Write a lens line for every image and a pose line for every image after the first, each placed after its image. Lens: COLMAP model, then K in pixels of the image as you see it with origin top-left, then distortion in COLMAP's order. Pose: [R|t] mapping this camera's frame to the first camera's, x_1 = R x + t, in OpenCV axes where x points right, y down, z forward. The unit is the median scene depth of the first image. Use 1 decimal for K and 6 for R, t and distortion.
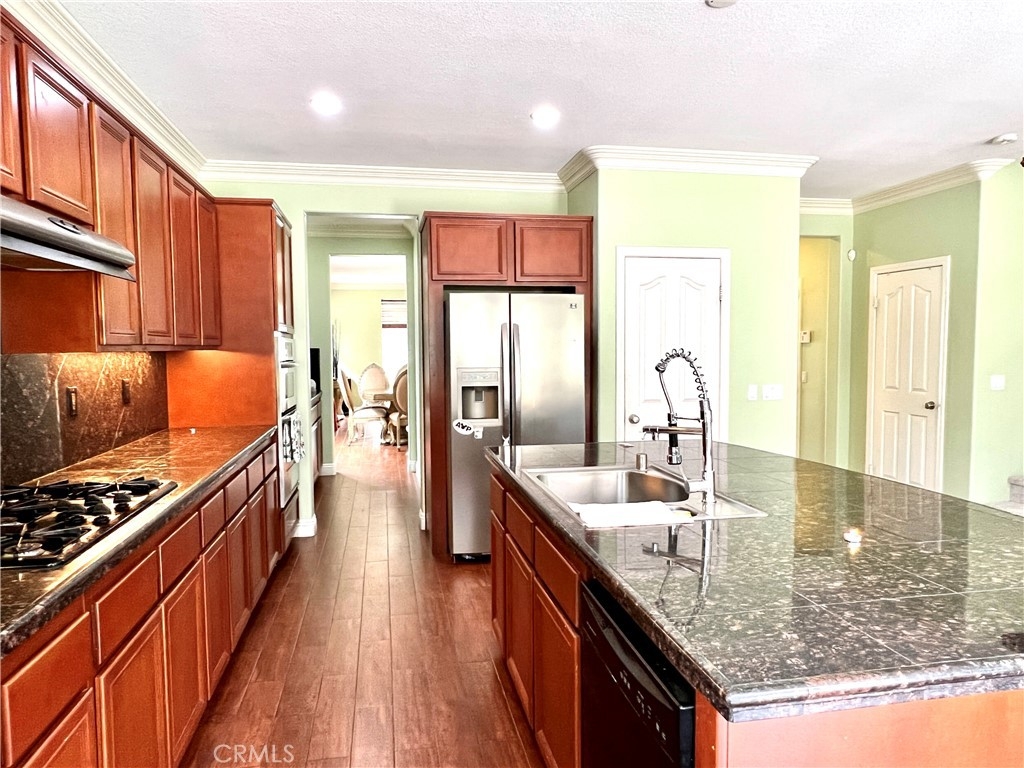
lens RADIAL K [[664.2, 0, 510.4], [0, 664.2, 384.2], [0, 0, 1]] dist [0.008292, -0.005064]
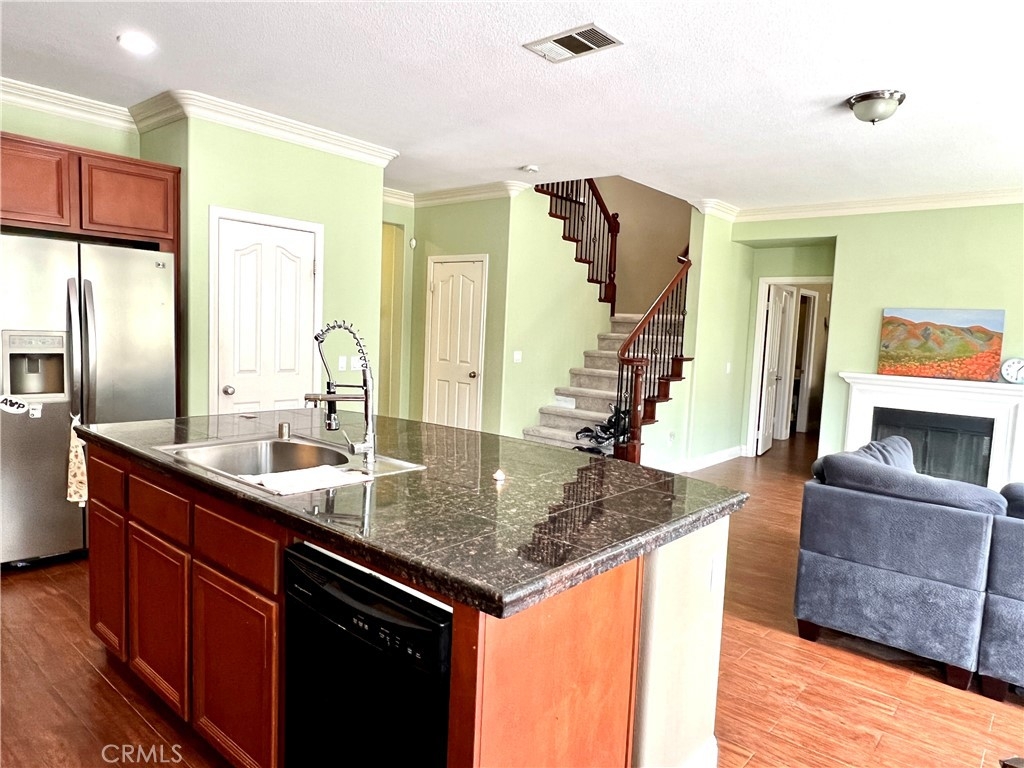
lens RADIAL K [[664.2, 0, 506.9], [0, 664.2, 381.9], [0, 0, 1]] dist [0.008292, -0.005064]
pose [[0.782096, -0.011835, 0.623046, -0.104613], [-0.012606, 0.999315, 0.034806, 0.002256], [-0.623031, -0.035075, 0.781411, 0.003394]]
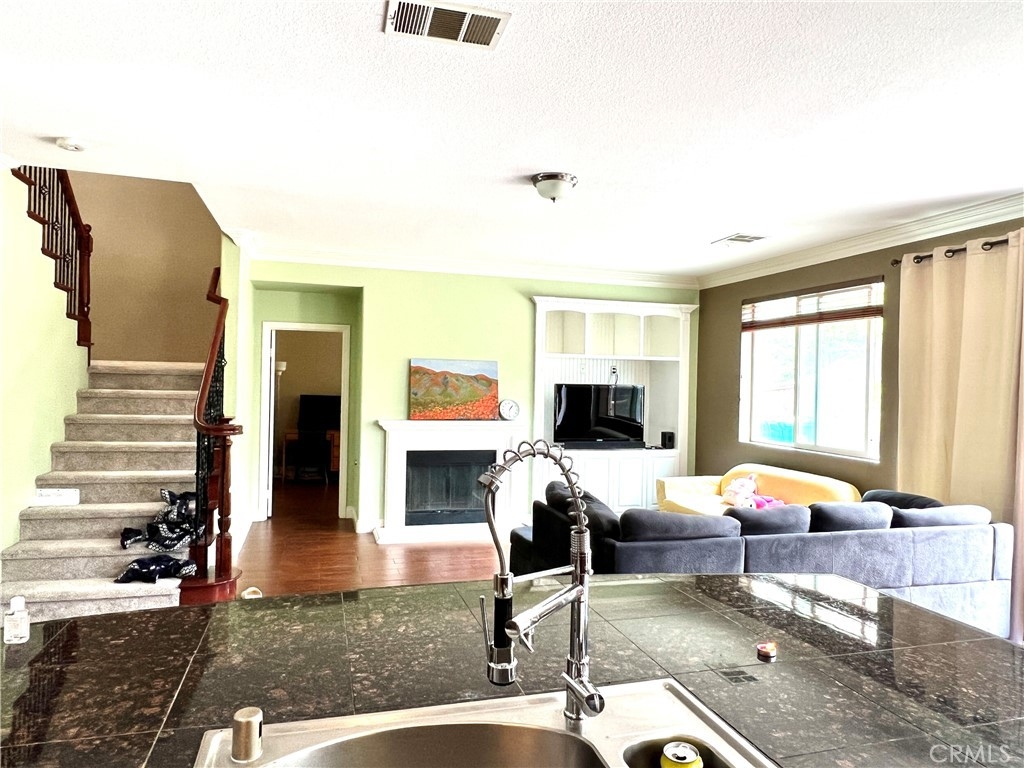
lens RADIAL K [[664.2, 0, 510.8], [0, 664.2, 386.3], [0, 0, 1]] dist [0.008292, -0.005064]
pose [[-0.090238, -0.000213, 0.995920, -0.126788], [0.036202, 0.999338, 0.003494, -0.045730], [-0.995262, 0.036369, -0.090171, 0.497014]]
